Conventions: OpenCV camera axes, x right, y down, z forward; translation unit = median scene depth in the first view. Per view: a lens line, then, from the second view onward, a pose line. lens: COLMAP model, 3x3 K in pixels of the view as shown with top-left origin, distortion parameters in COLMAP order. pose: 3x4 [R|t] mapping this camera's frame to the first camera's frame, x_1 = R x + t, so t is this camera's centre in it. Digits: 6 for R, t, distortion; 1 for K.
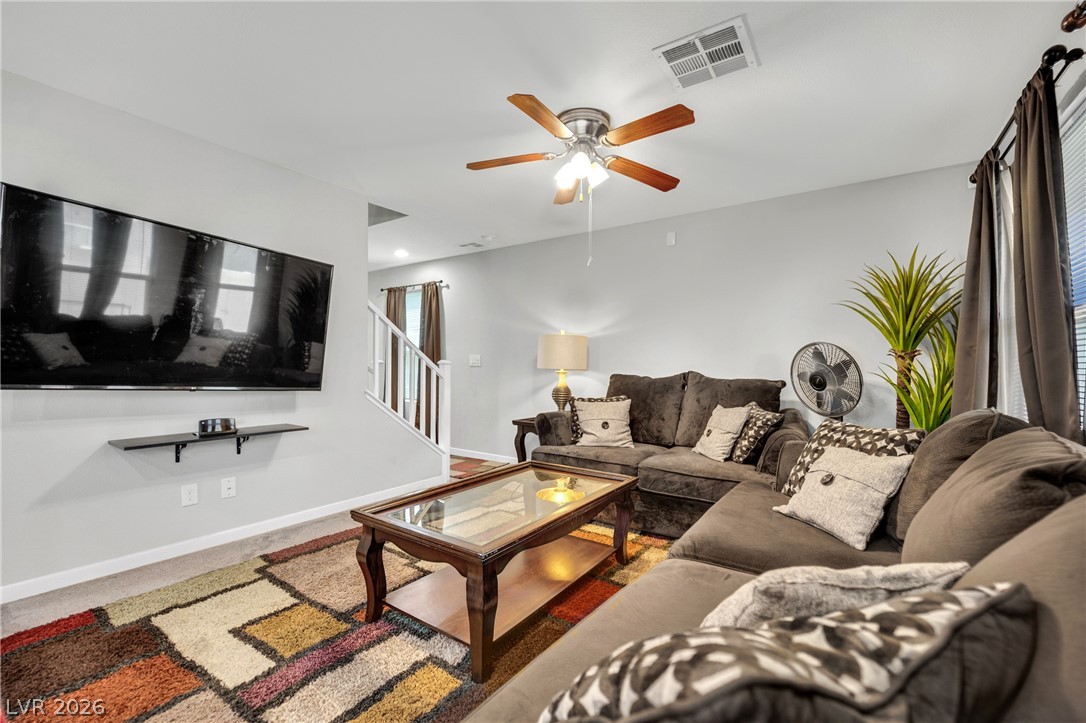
lens RADIAL K [[456.0, 0, 546.6], [0, 456.0, 381.4], [0, 0, 1]] dist [-0.018981, -0.000138]
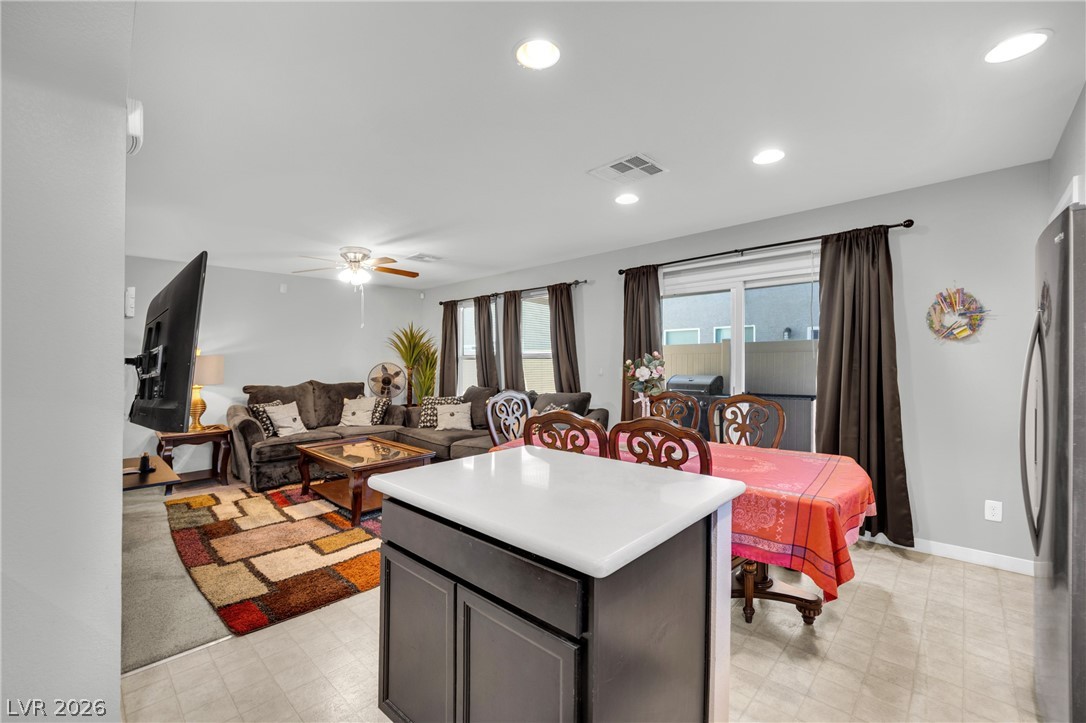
lens RADIAL K [[455.8, 0, 540.8], [0, 455.8, 357.4], [0, 0, 1]] dist [0.000866, 0.000033]
pose [[0.166285, -0.005010, 0.986065, -1.410025], [0.048528, 0.998817, -0.003109, -0.073765], [-0.984883, 0.048368, 0.166331, -0.051417]]
